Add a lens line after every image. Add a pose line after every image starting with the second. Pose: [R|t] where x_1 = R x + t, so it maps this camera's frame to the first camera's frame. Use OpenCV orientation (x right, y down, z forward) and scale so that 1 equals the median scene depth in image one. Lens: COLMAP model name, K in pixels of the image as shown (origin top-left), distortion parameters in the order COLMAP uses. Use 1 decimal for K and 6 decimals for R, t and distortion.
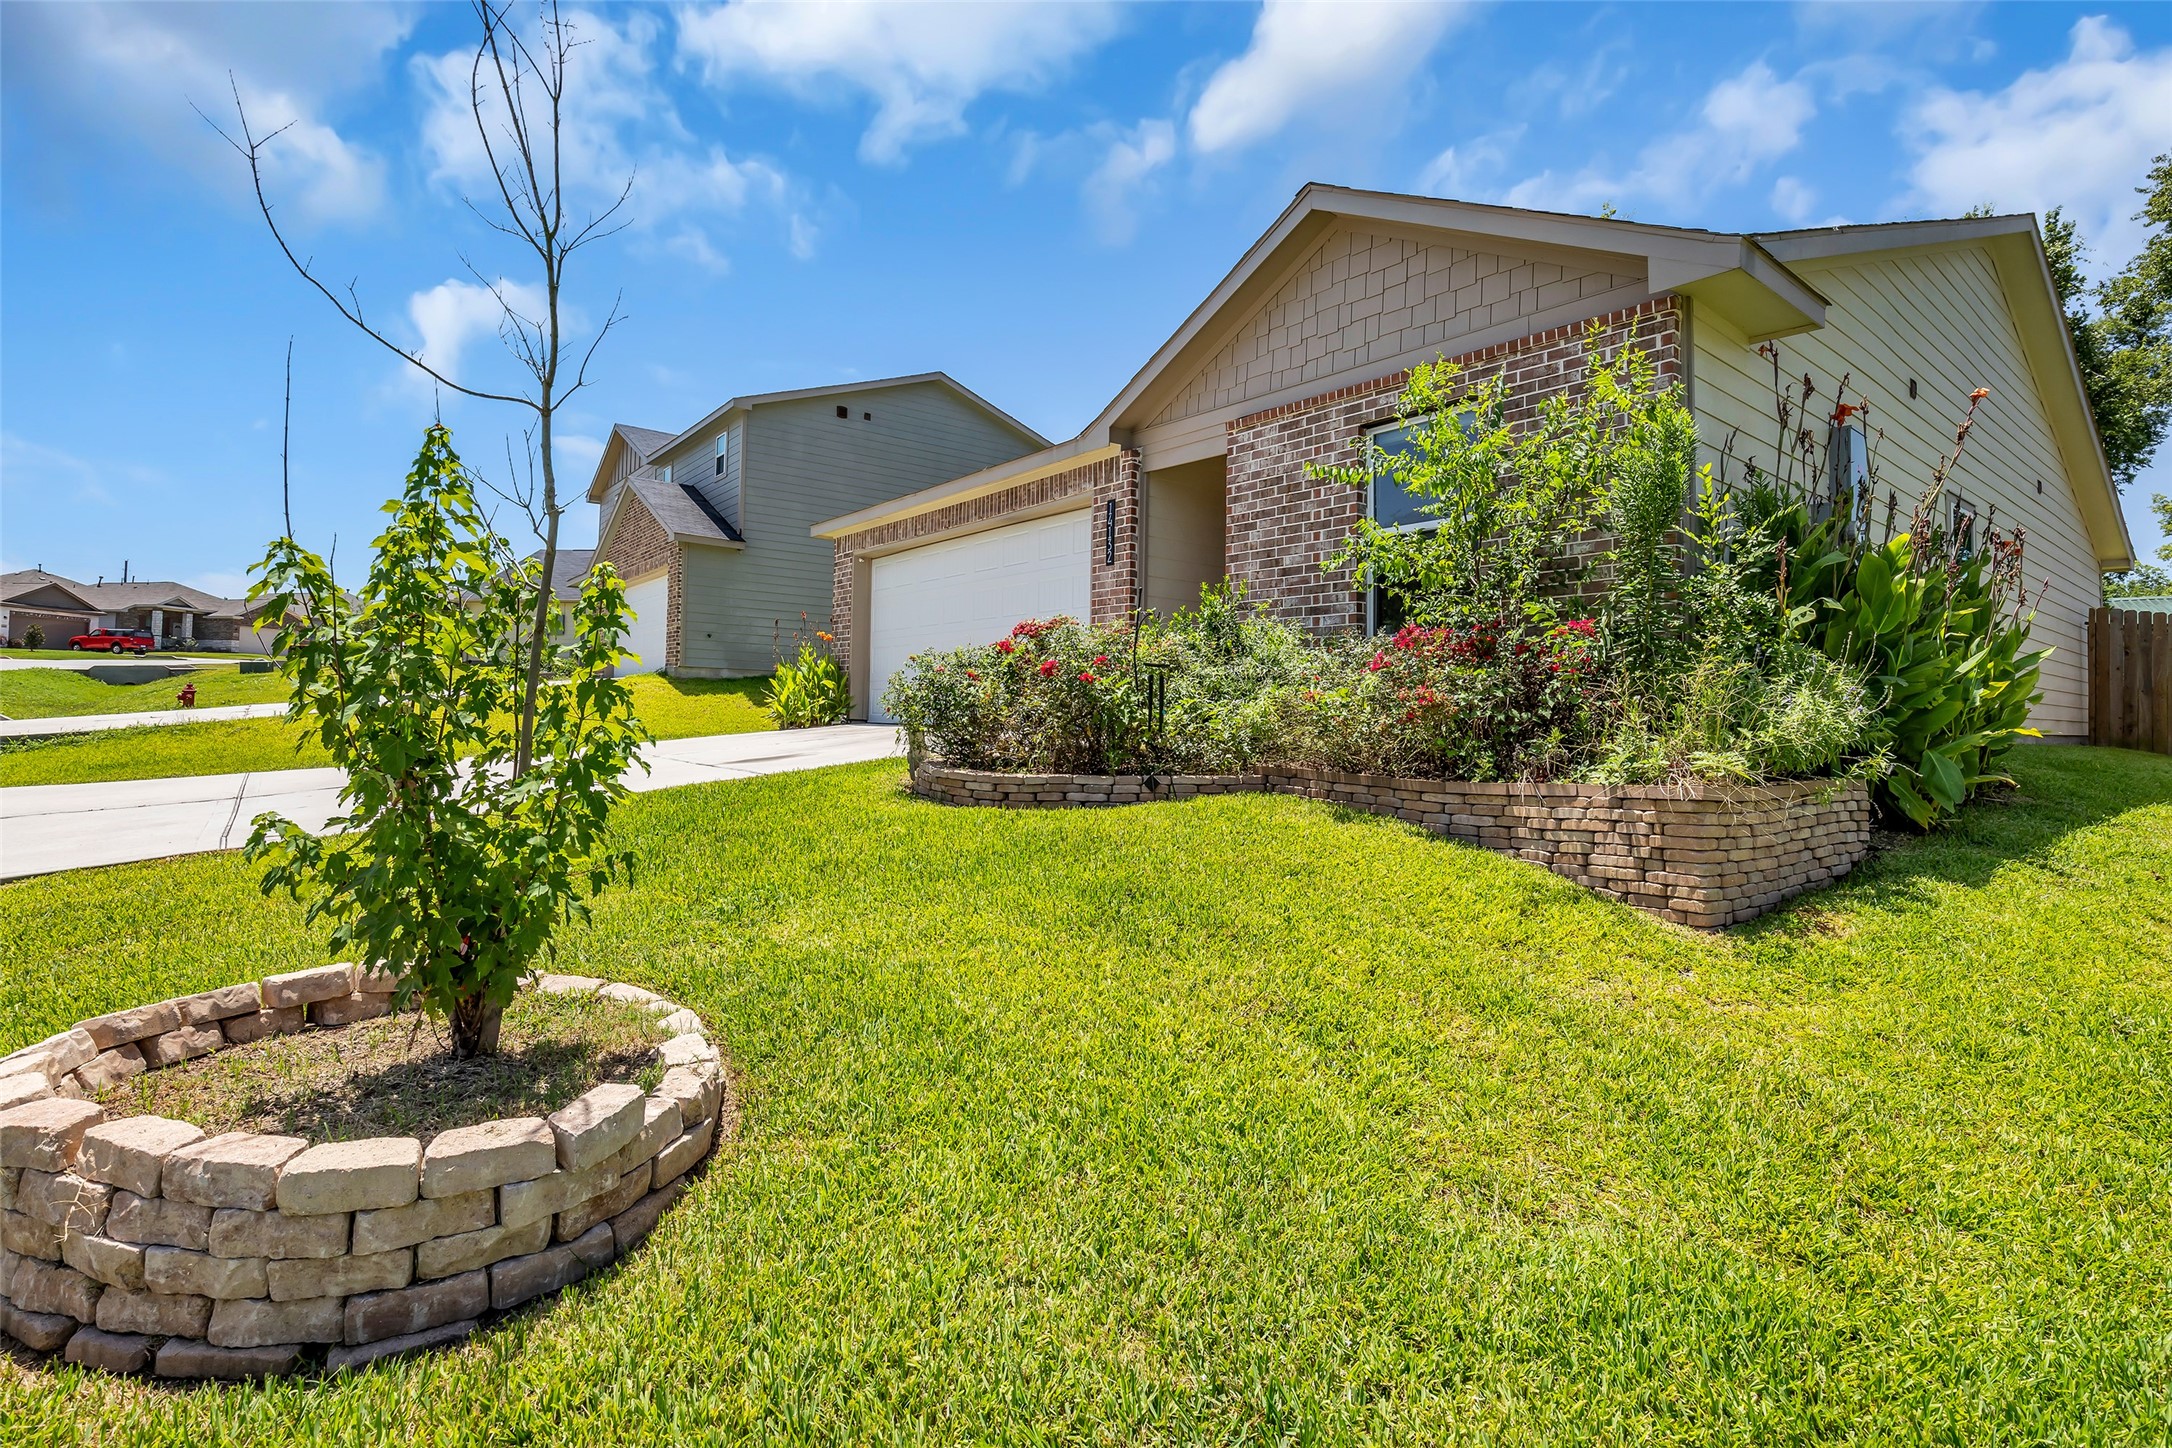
lens RADIAL K [[991.6, 0, 1063.4], [0, 991.6, 701.4], [0, 0, 1]] dist [-0.023689, -0.000058]
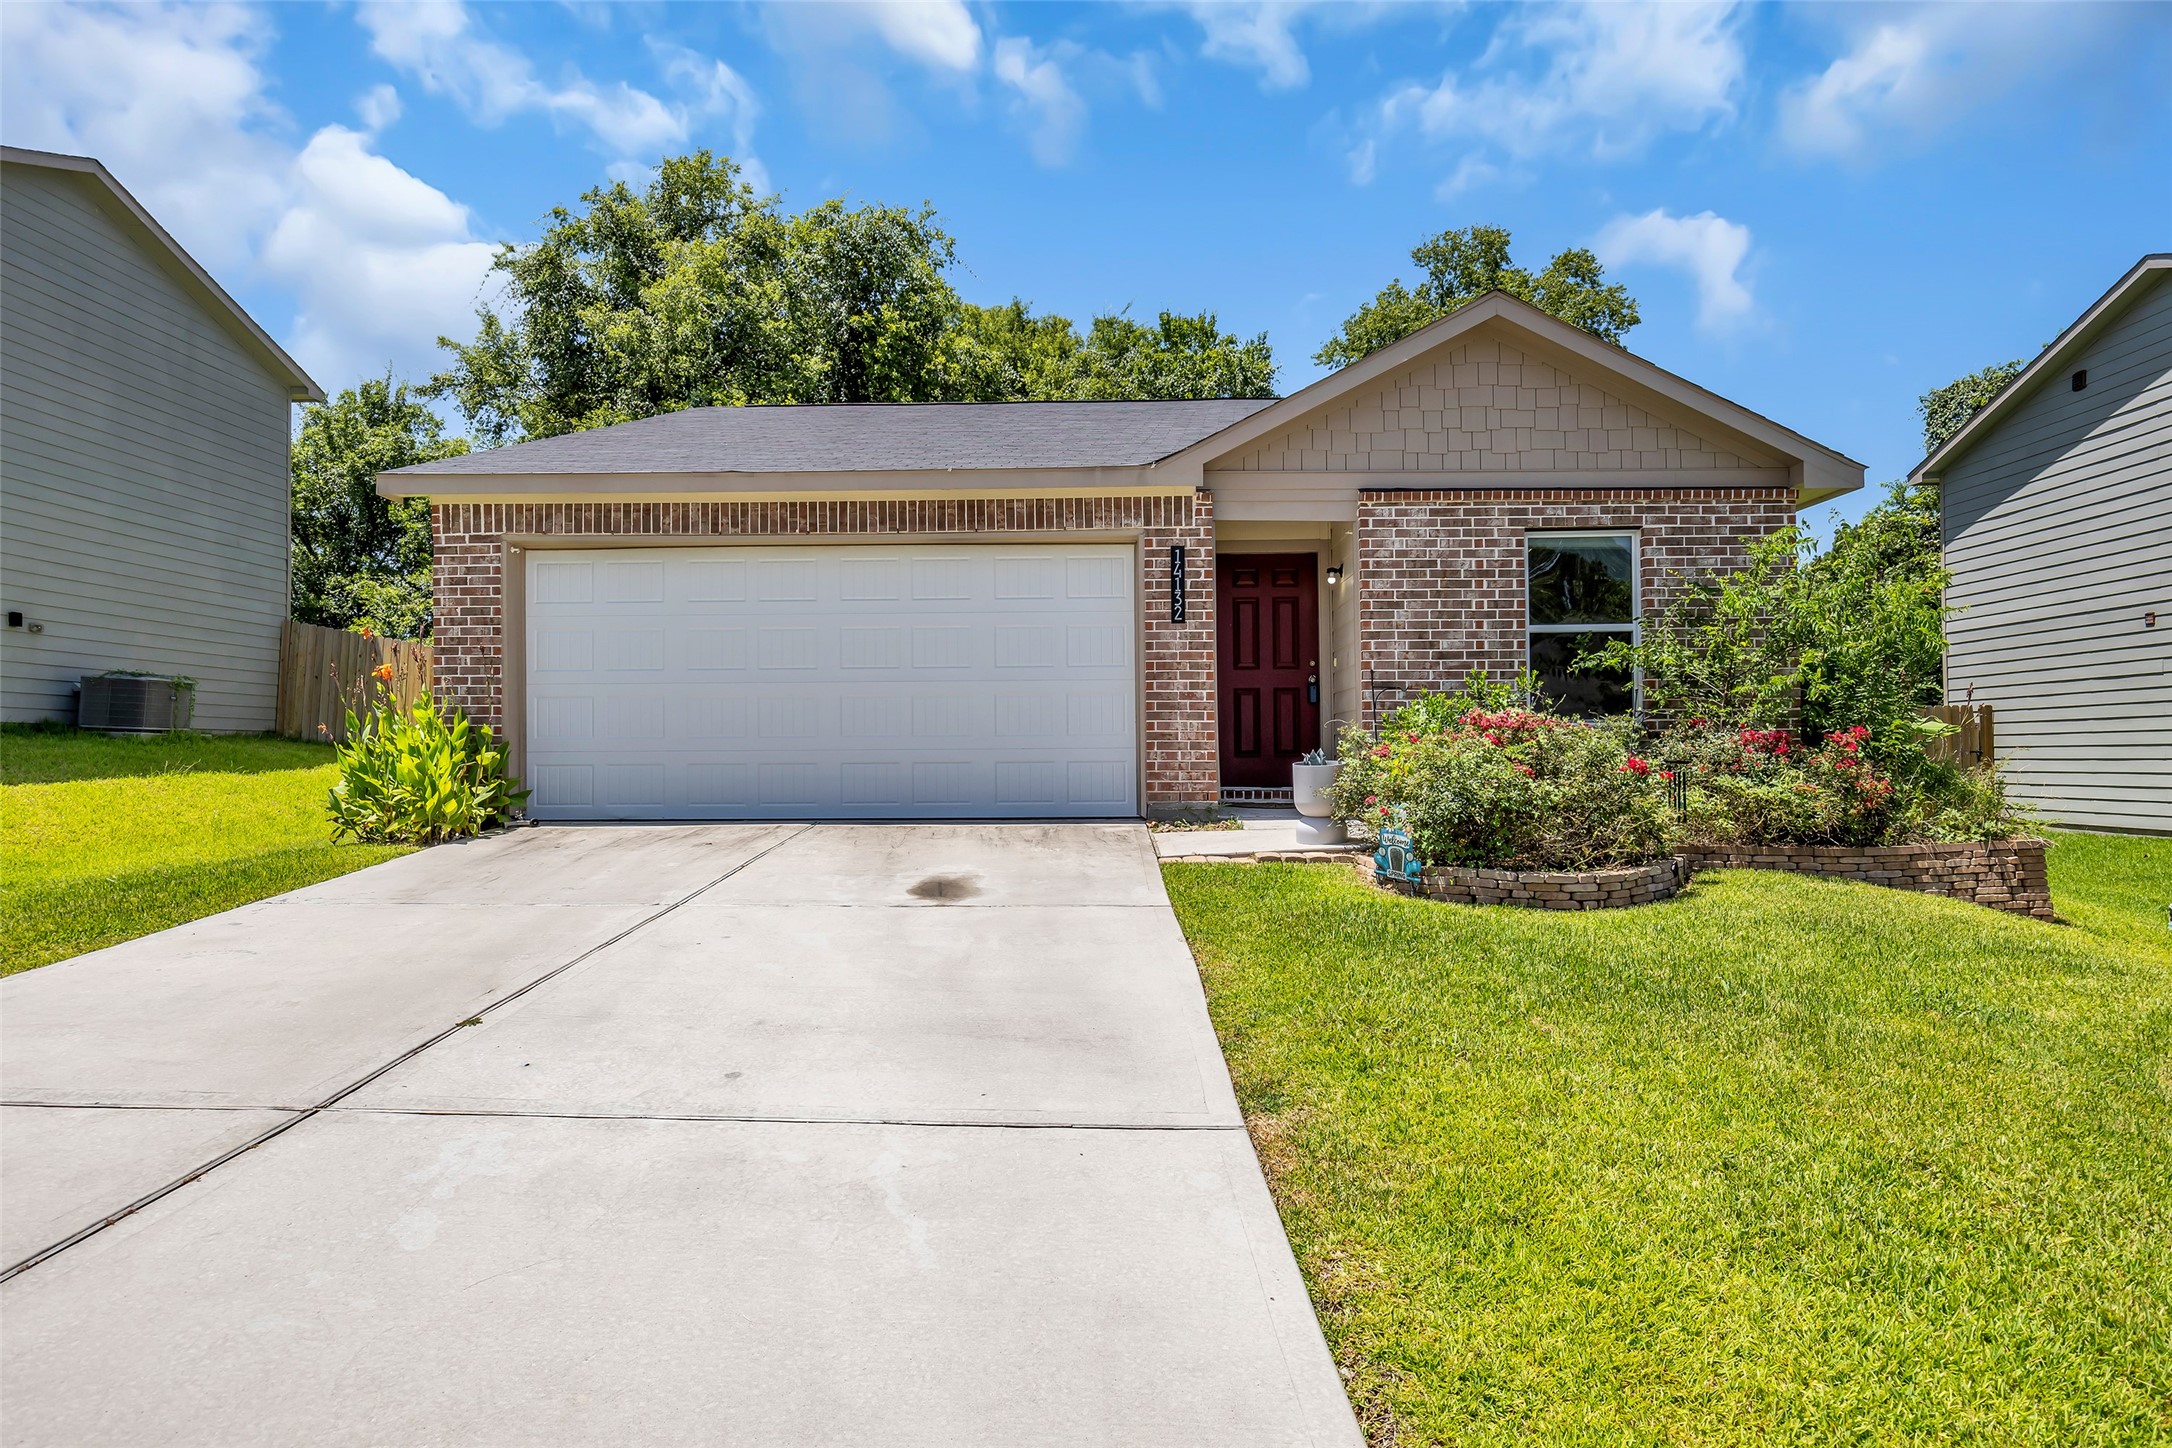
lens RADIAL K [[1350.6, 0, 1065.3], [0, 1350.6, 732.6], [0, 0, 1]] dist [-0.003187, 0.000999]
pose [[0.640246, -0.009188, 0.768115, -1.105857], [0.009382, 0.999947, 0.004140, -0.060976], [-0.768112, 0.004556, 0.640299, 0.410820]]
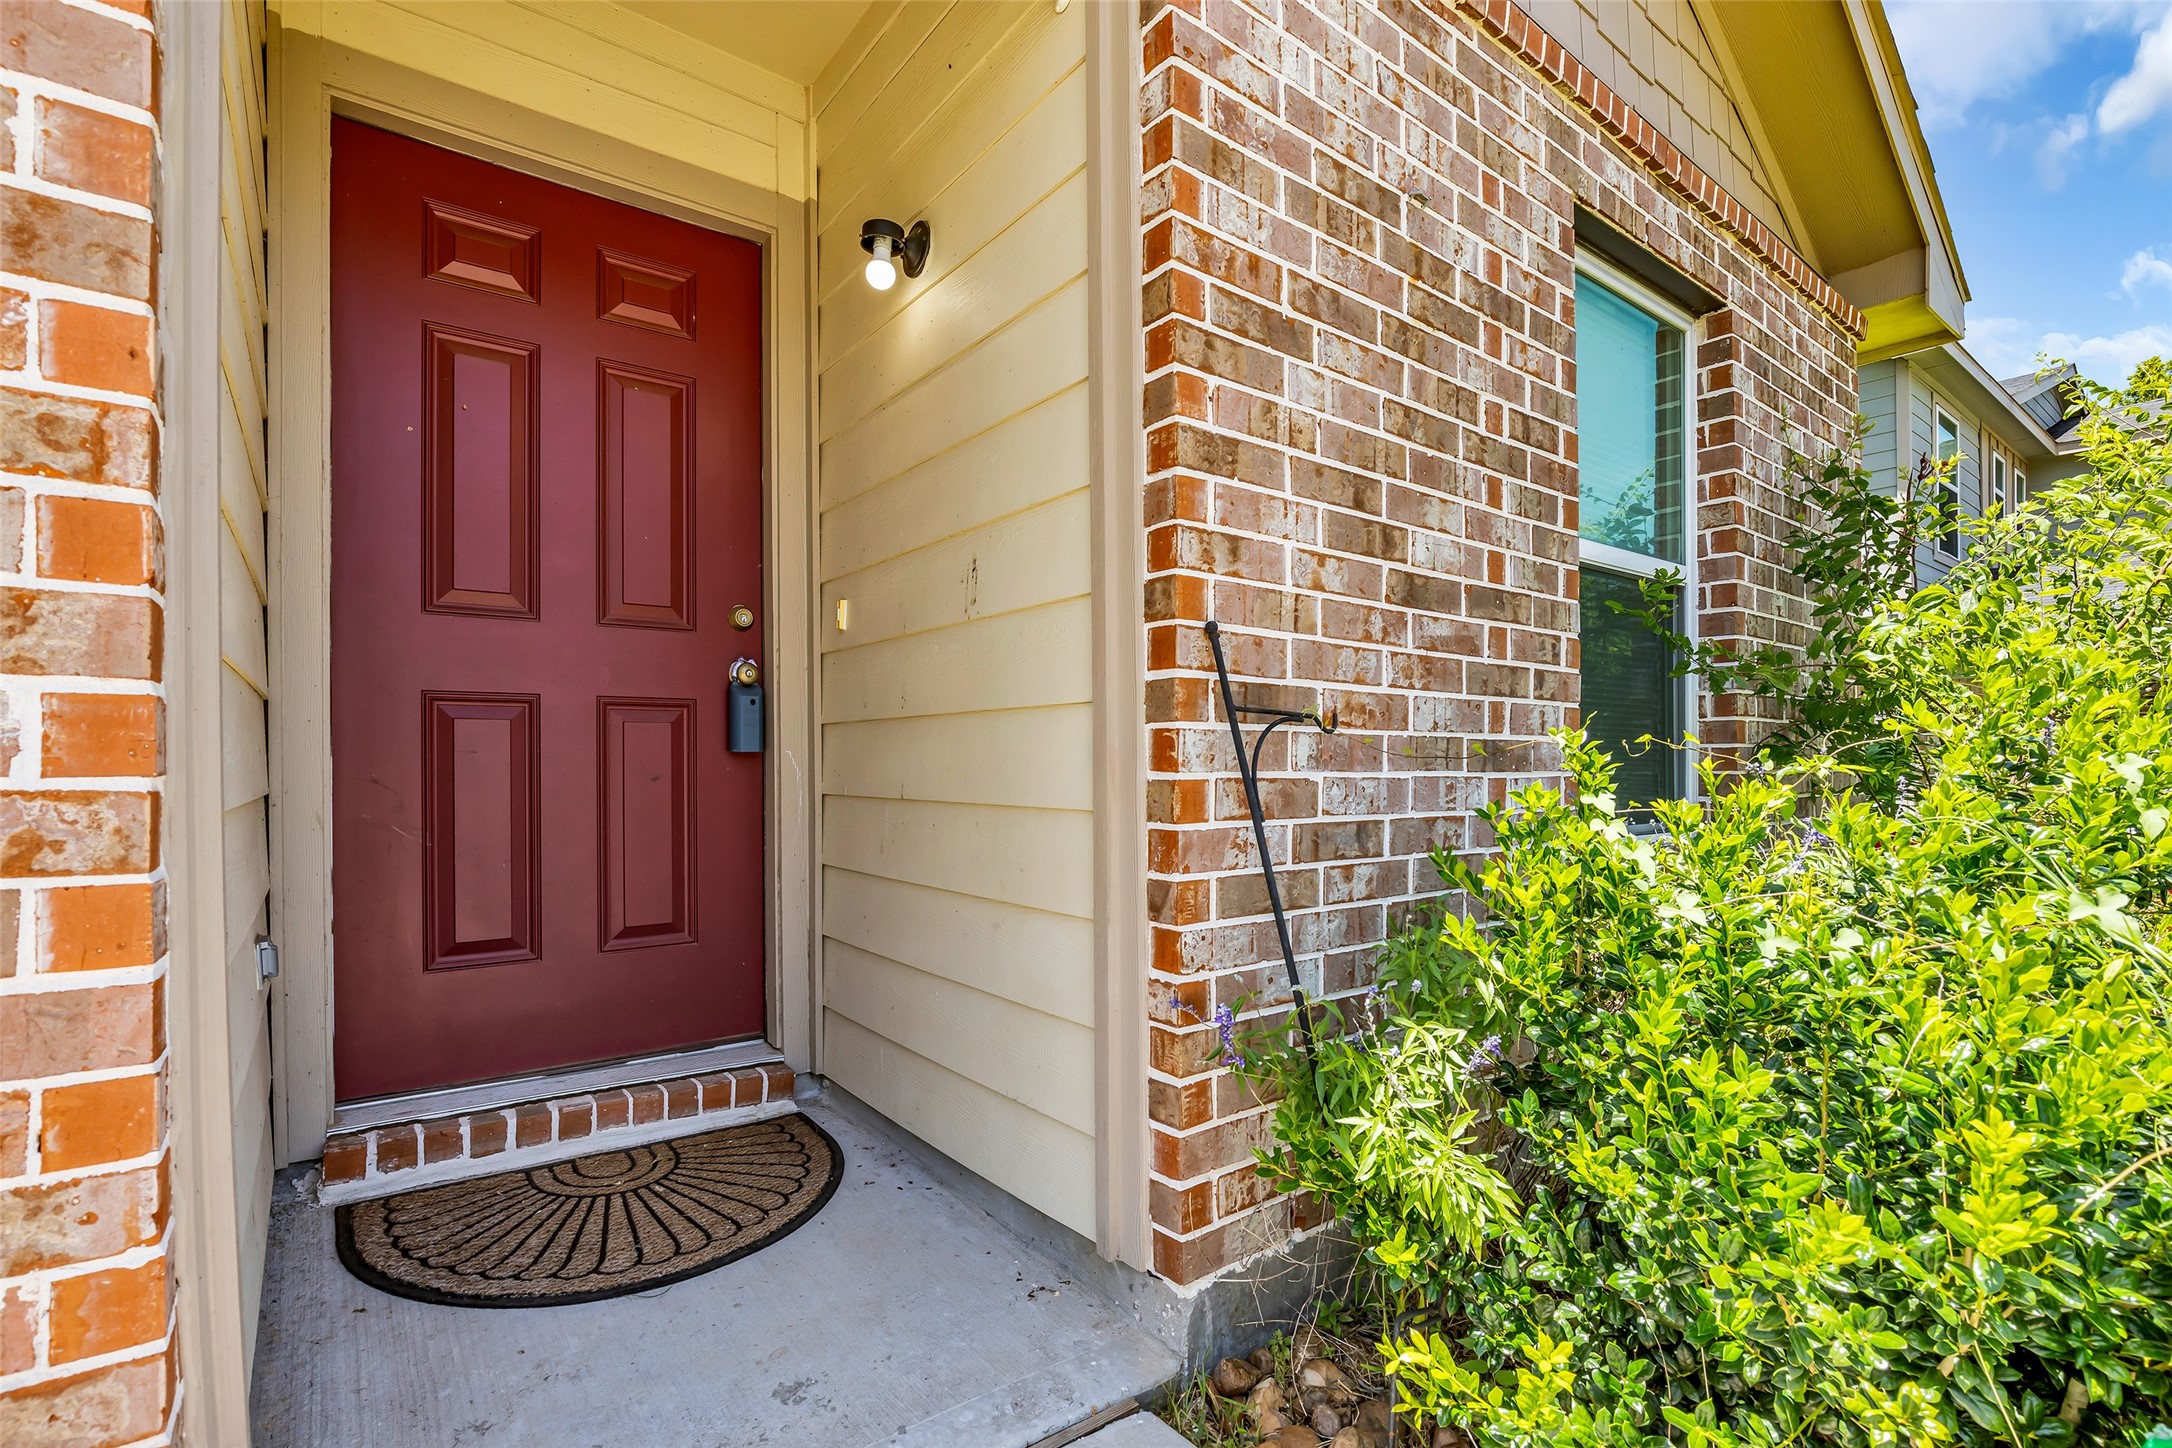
lens RADIAL K [[991.6, 0, 1080.9], [0, 991.6, 755.8], [0, 0, 1]] dist [-0.023689, -0.000058]
pose [[0.008837, -0.017134, 0.999814, -0.026670], [-0.010266, 0.999799, 0.017225, -0.093253], [-0.999908, -0.010416, 0.008659, 1.091078]]
